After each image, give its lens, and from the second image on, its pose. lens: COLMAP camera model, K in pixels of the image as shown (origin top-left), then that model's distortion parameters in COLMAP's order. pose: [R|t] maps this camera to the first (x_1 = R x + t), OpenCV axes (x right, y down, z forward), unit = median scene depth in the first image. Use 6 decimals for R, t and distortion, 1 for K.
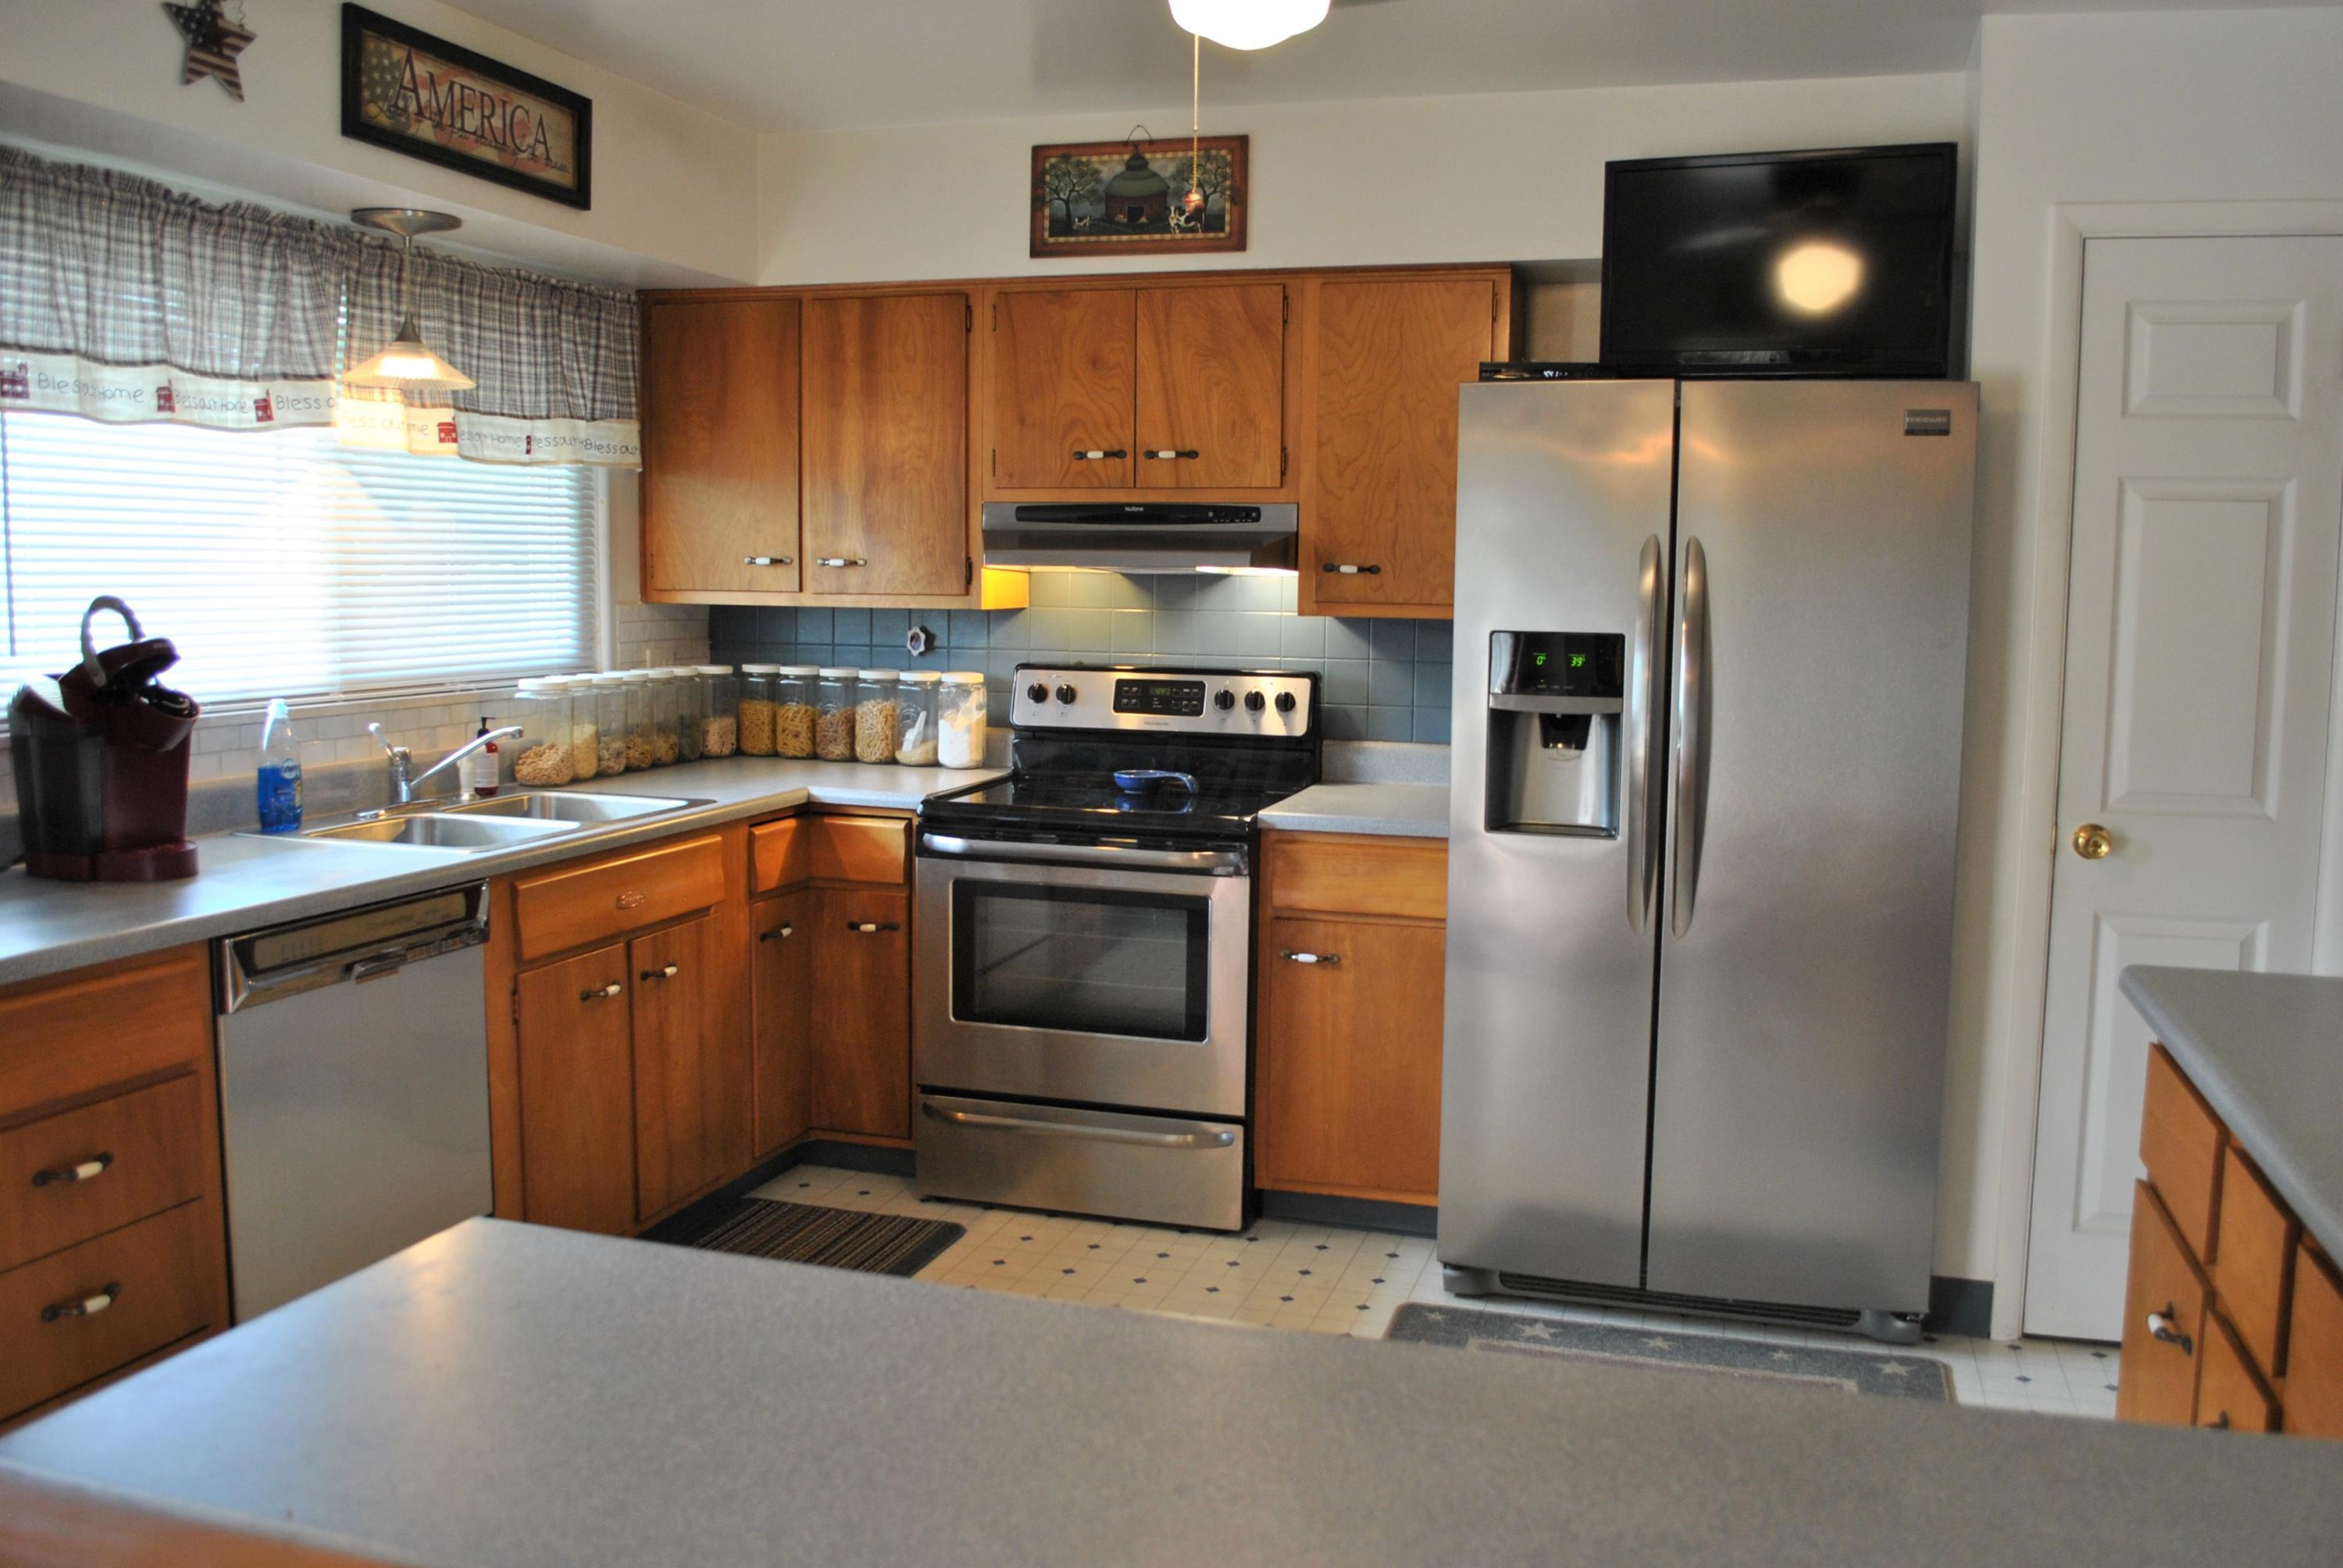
lens RADIAL K [[1901.5, 0, 1171.5], [0, 1901.5, 784.0], [0, 0, 1]] dist [-0.082299, 0.011688]
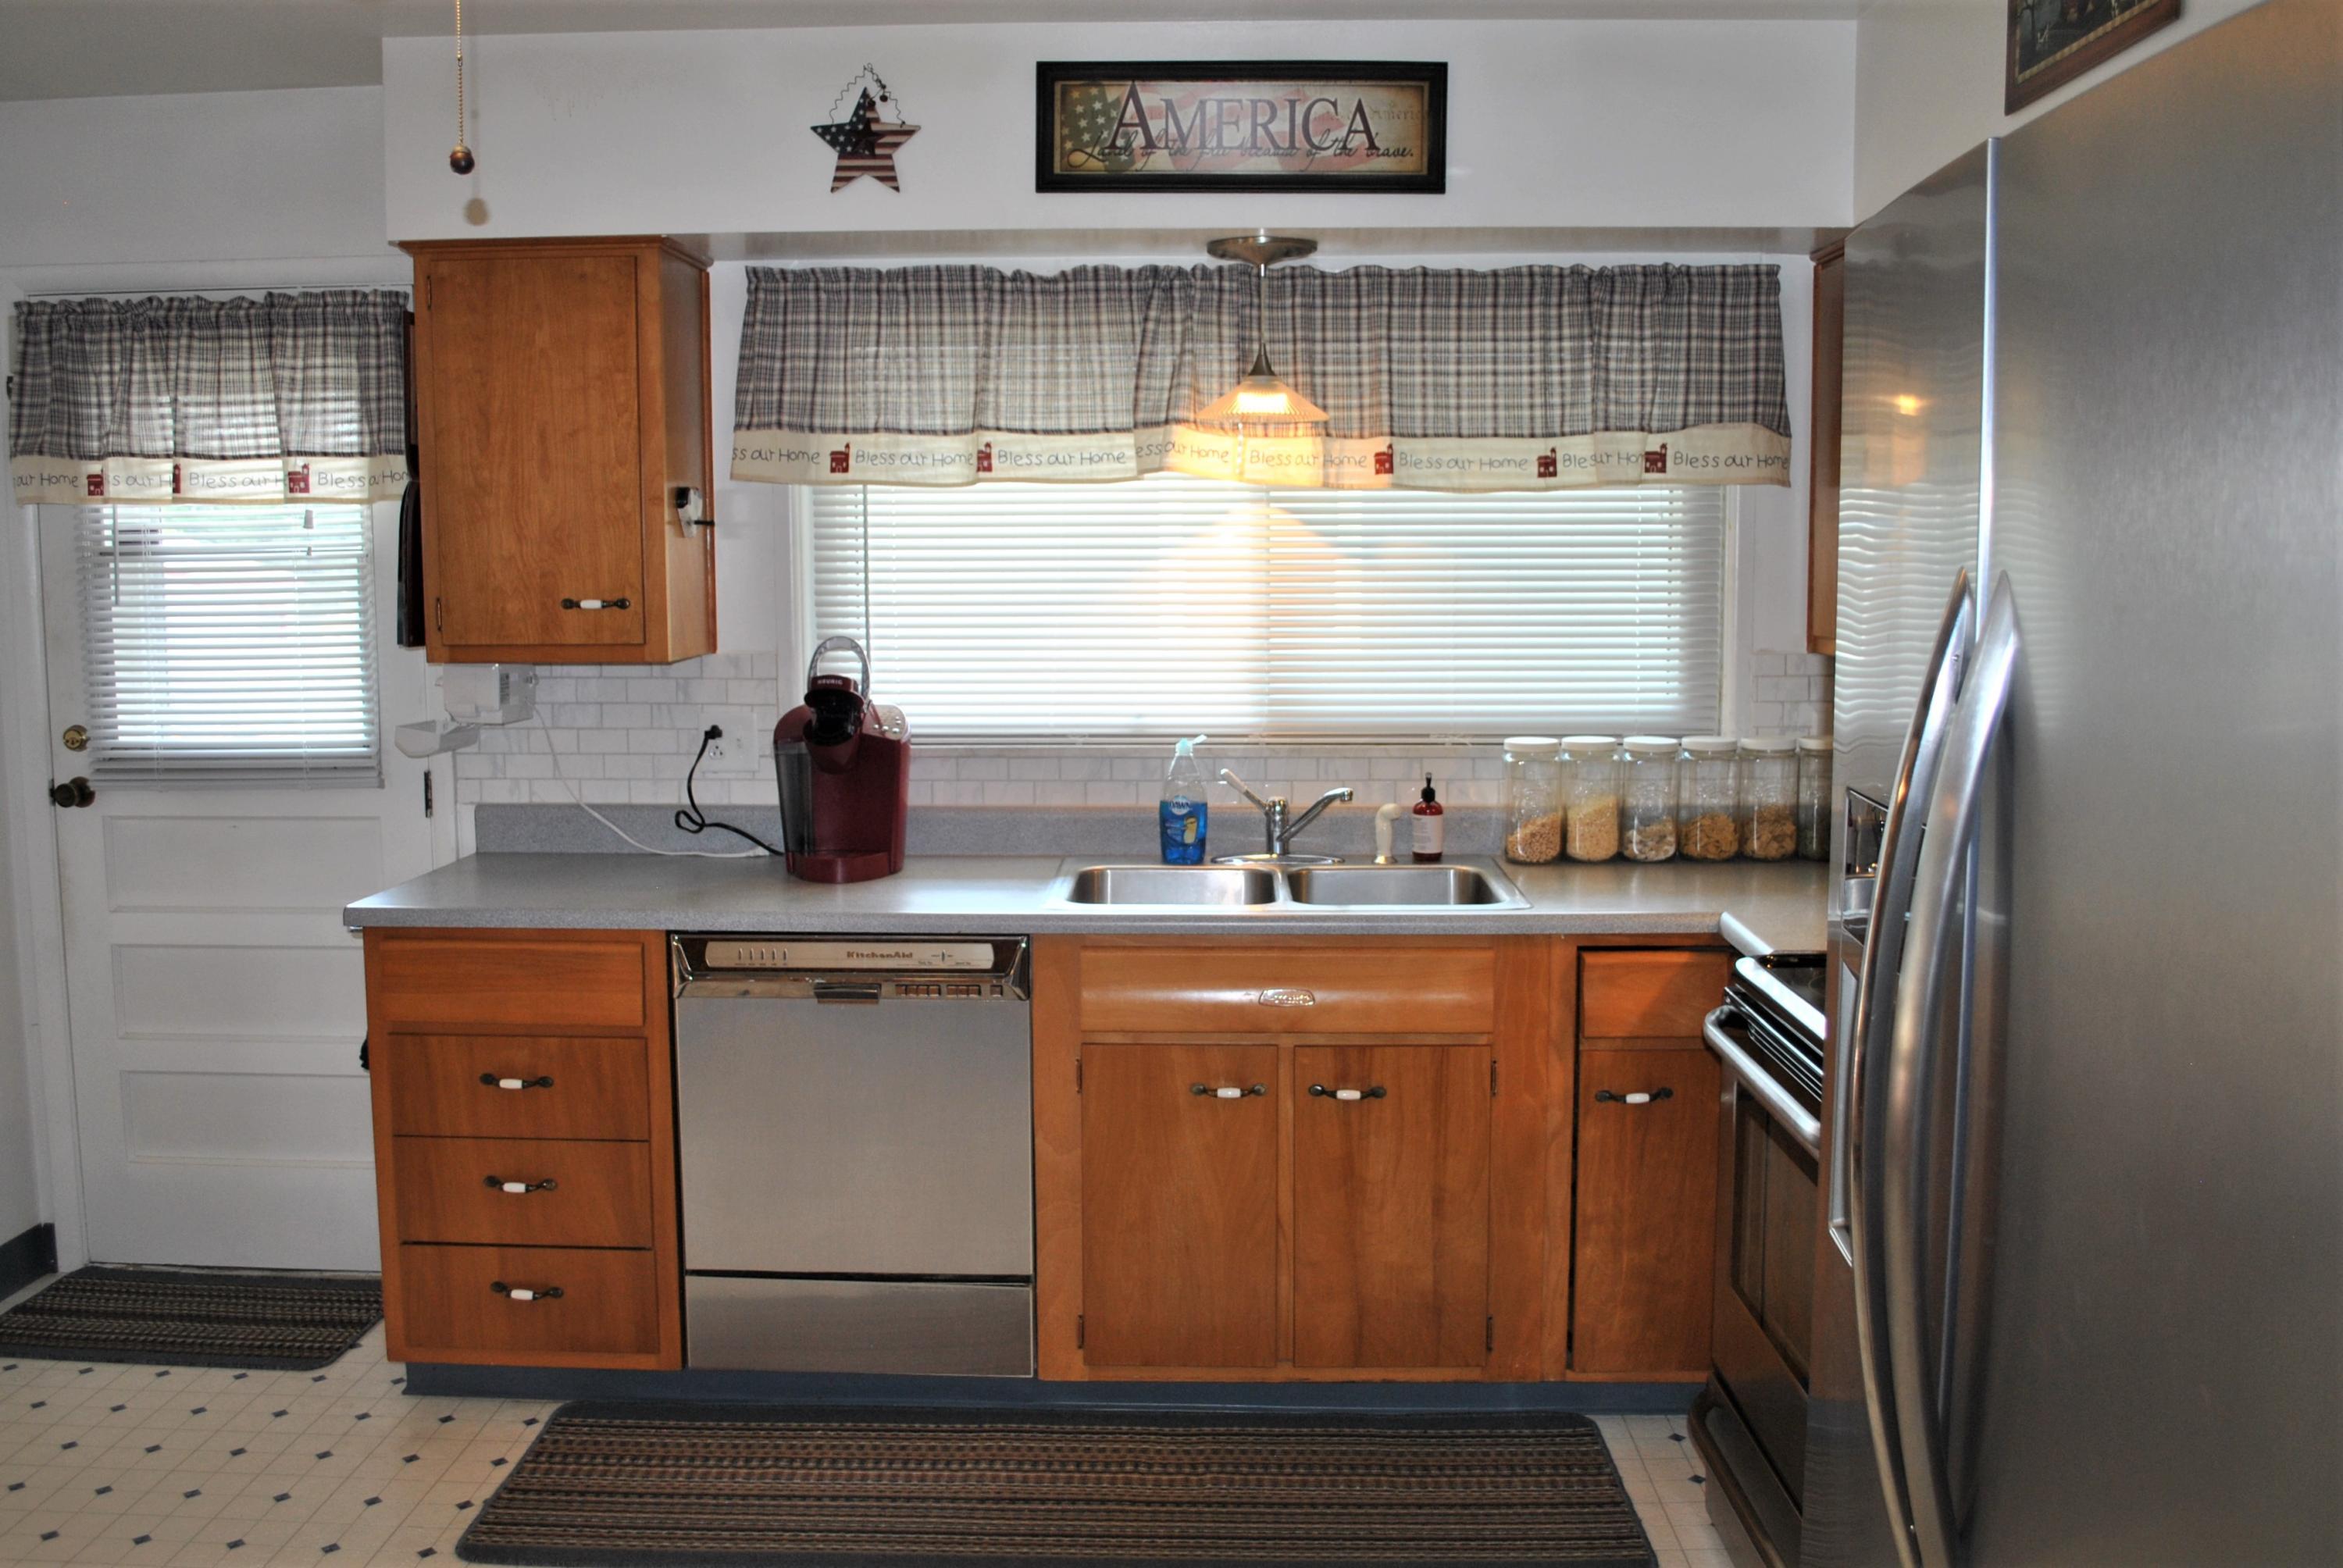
lens RADIAL K [[1901.5, 0, 1171.5], [0, 1901.5, 784.0], [0, 0, 1]] dist [-0.082299, 0.011688]
pose [[0.278140, 0.100545, -0.955264, 0.450987], [-0.101598, 0.992007, 0.074831, -0.083699], [0.955152, 0.076239, 0.286132, 0.597785]]
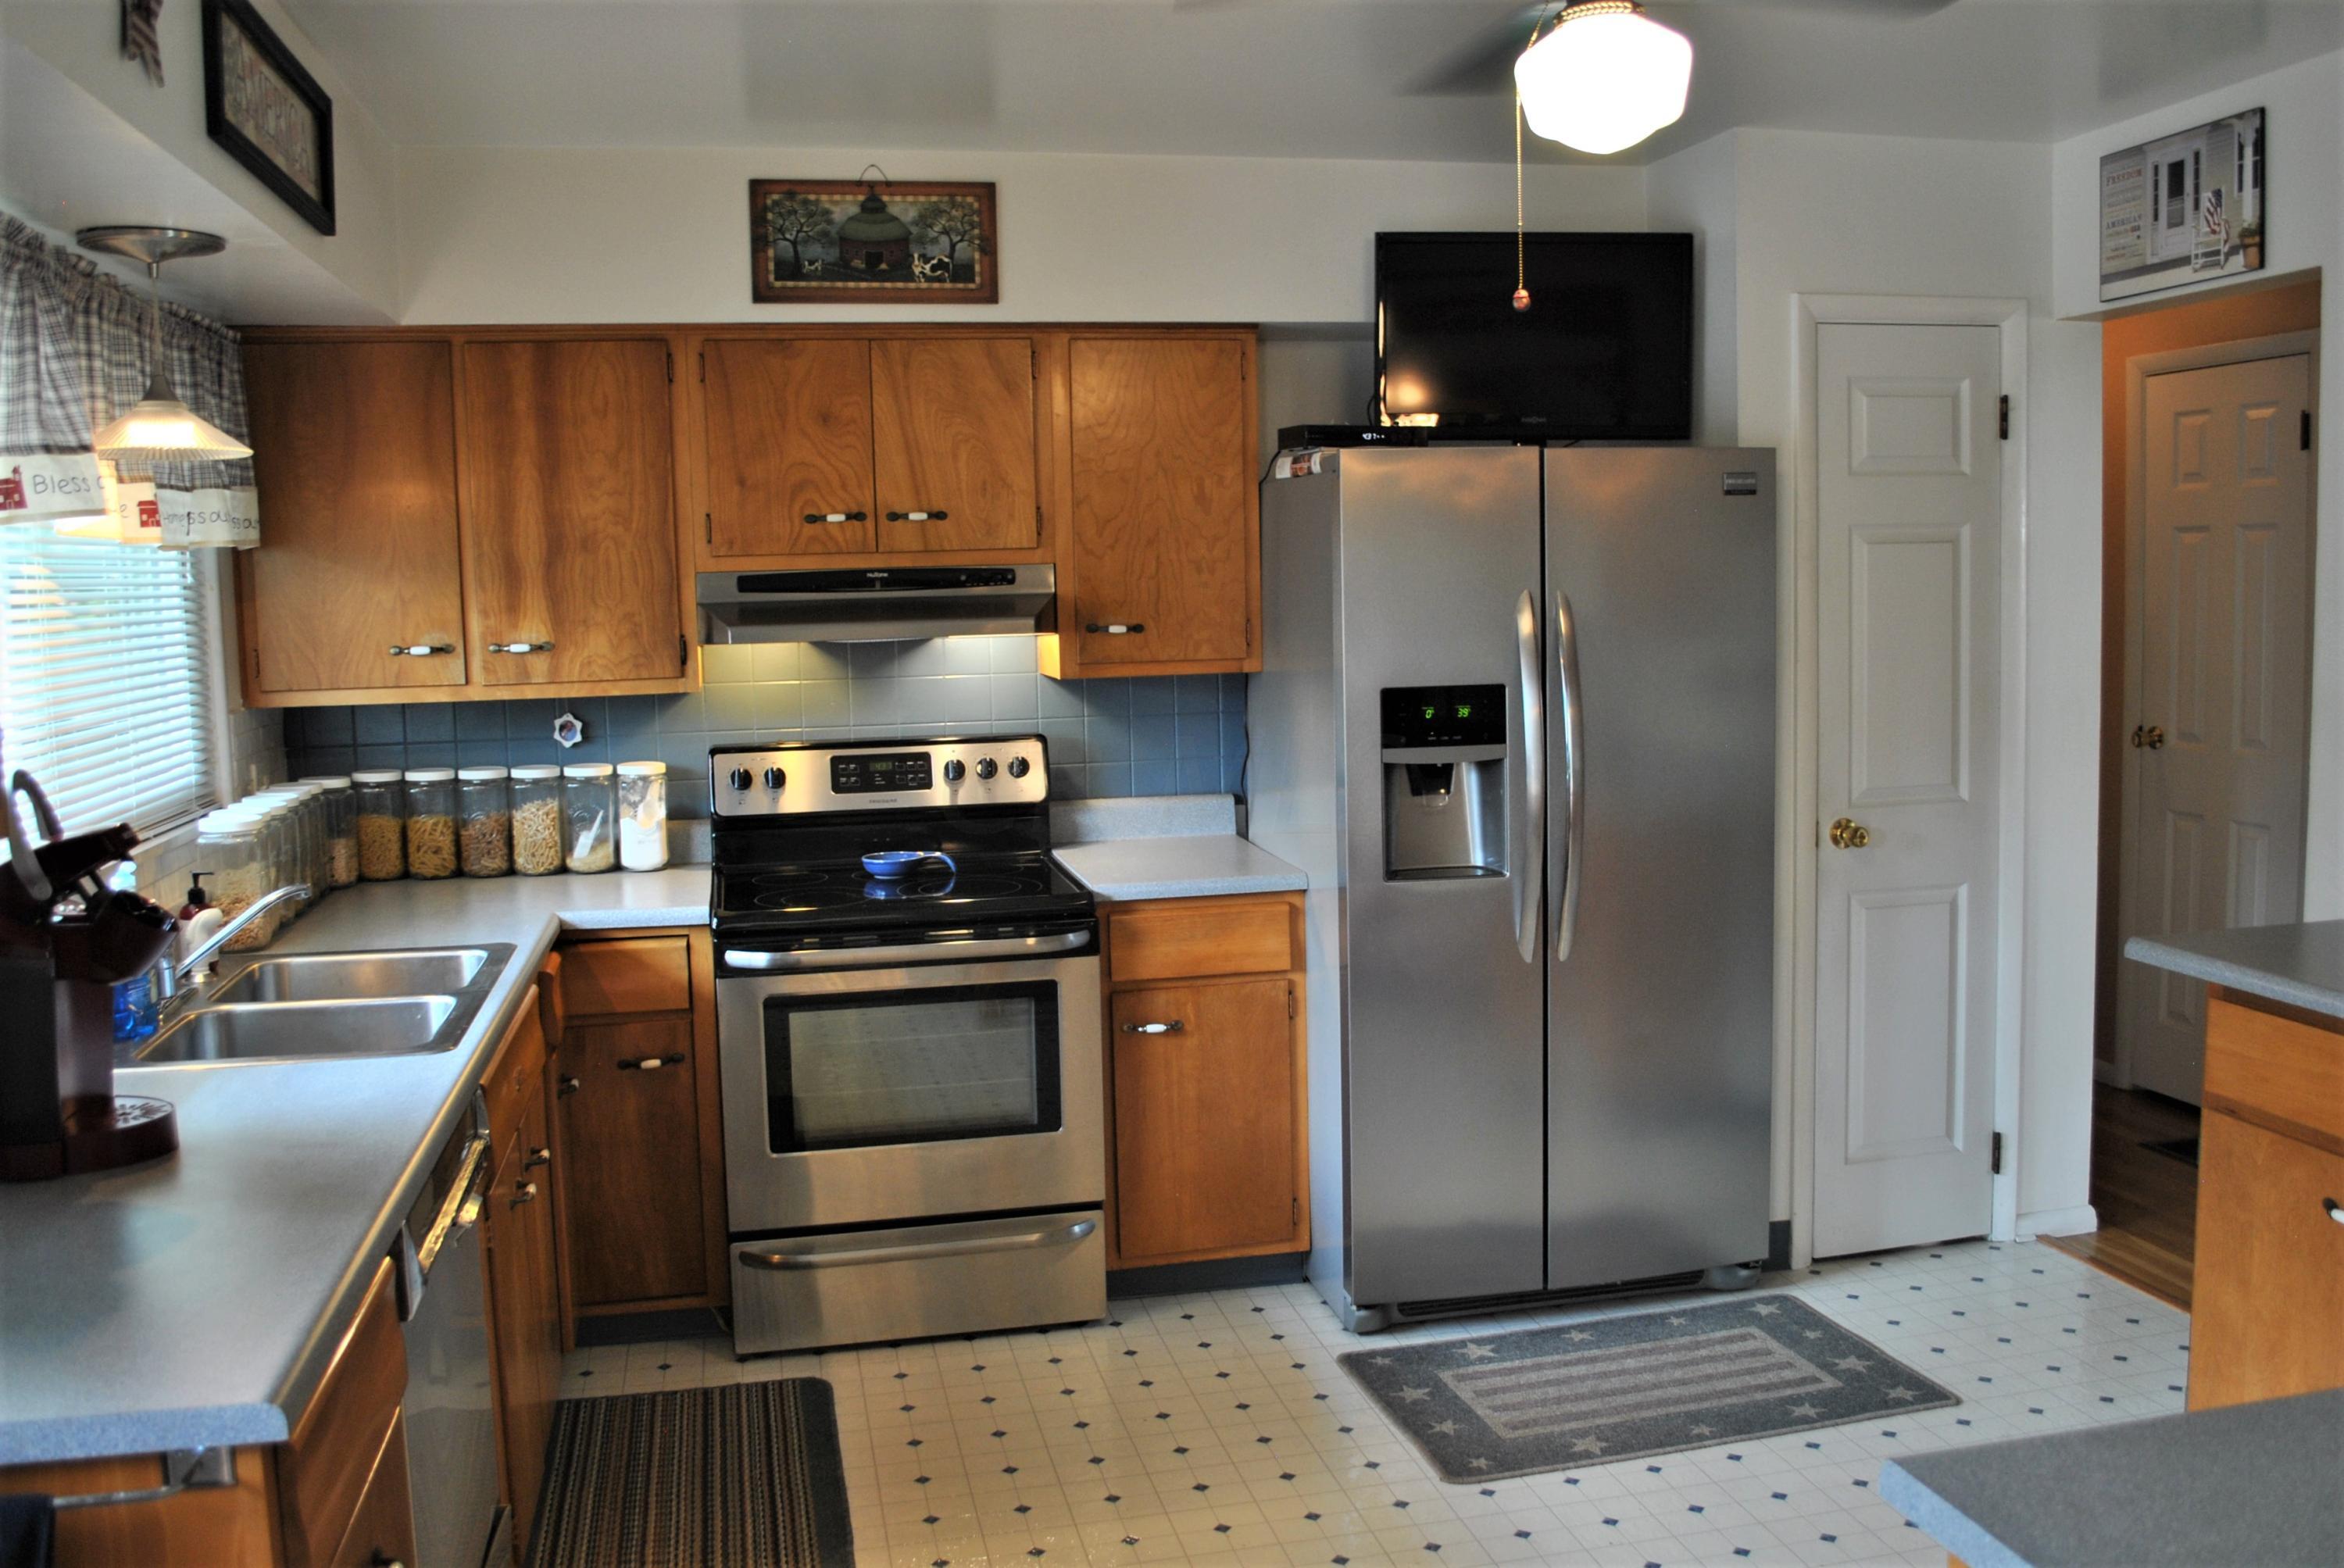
lens RADIAL K [[1905.4, 0, 1138.9], [0, 1905.4, 770.5], [0, 0, 1]] dist [-0.082836, 0.008252]
pose [[0.880690, -0.083668, 0.466245, -0.363486], [0.089611, 0.995932, 0.009455, -0.048489], [-0.465140, 0.033454, 0.884605, 0.123202]]
